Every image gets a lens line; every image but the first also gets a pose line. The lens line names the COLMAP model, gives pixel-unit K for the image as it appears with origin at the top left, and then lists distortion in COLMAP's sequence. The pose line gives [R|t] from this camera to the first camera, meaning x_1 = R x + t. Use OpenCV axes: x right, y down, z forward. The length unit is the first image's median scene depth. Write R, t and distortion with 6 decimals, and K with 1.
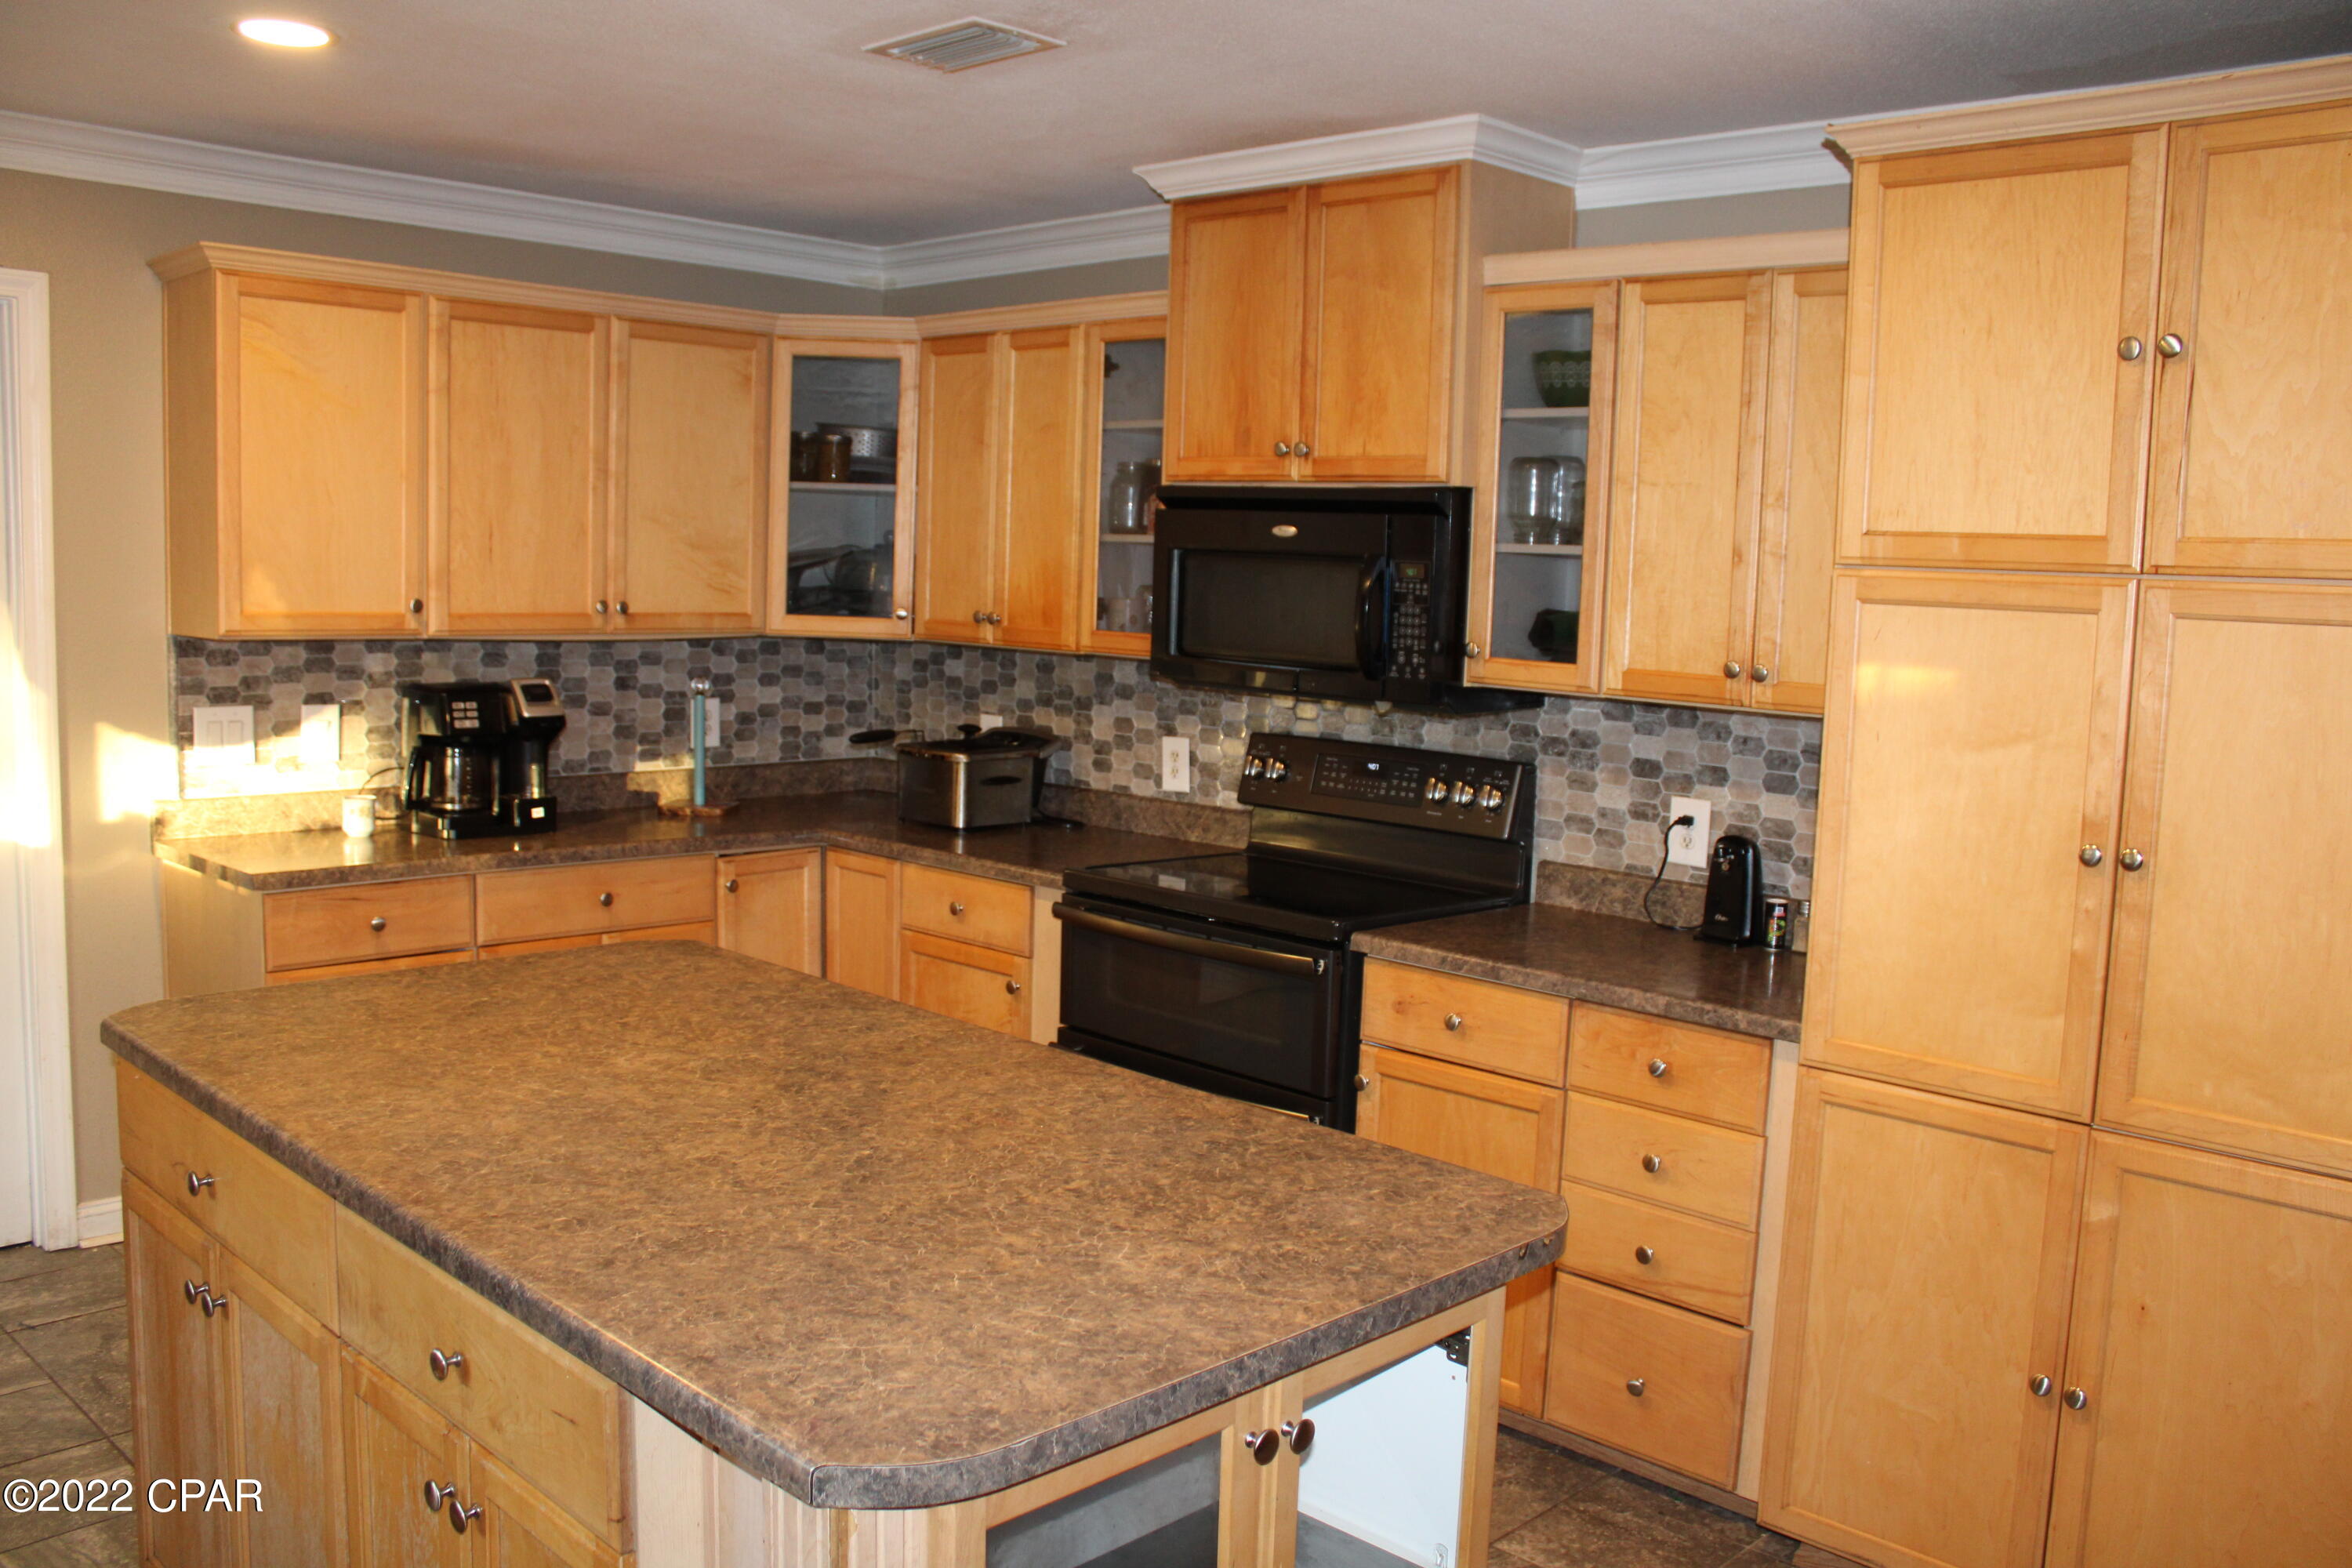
lens RADIAL K [[1951.1, 0, 1193.3], [0, 1951.1, 768.7], [0, 0, 1]] dist [-0.161617, 0.125277]
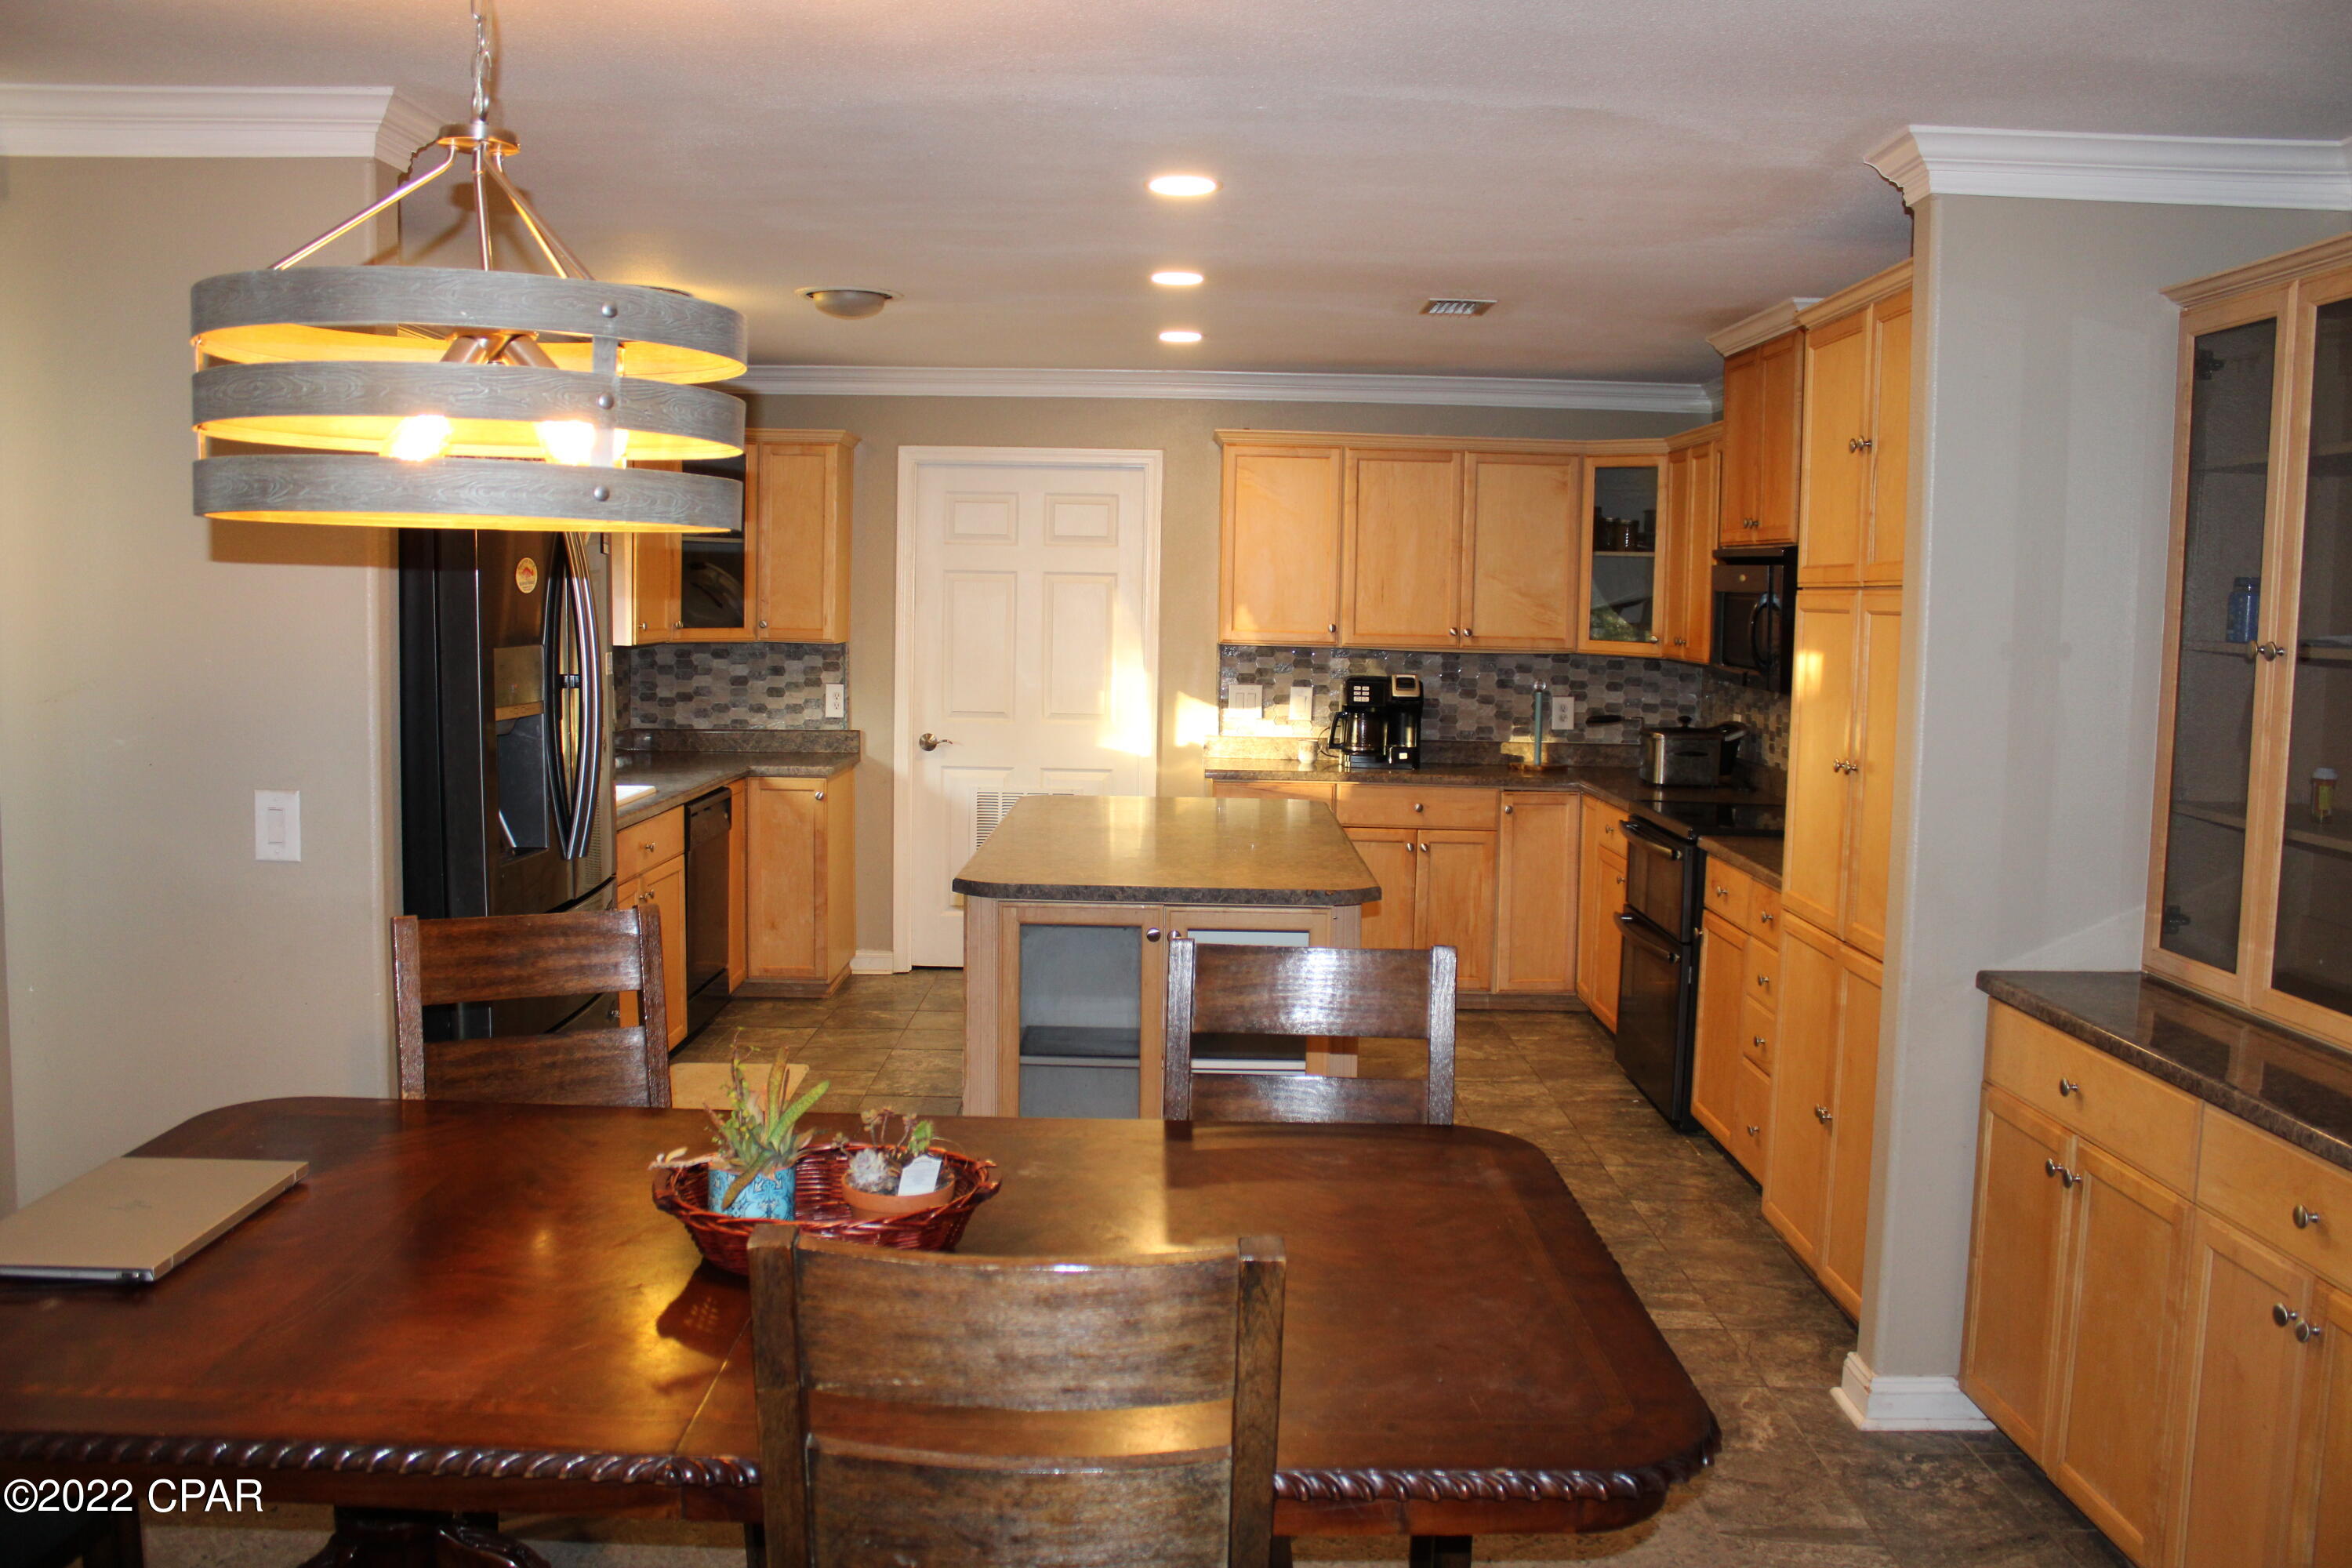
lens RADIAL K [[1951.1, 0, 1162.9], [0, 1951.1, 792.8], [0, 0, 1]] dist [-0.161617, 0.125277]
pose [[0.690127, 0.056522, -0.721477, 0.673292], [-0.072007, 0.997361, 0.009258, 0.050194], [0.720097, 0.045562, 0.692376, -0.278956]]
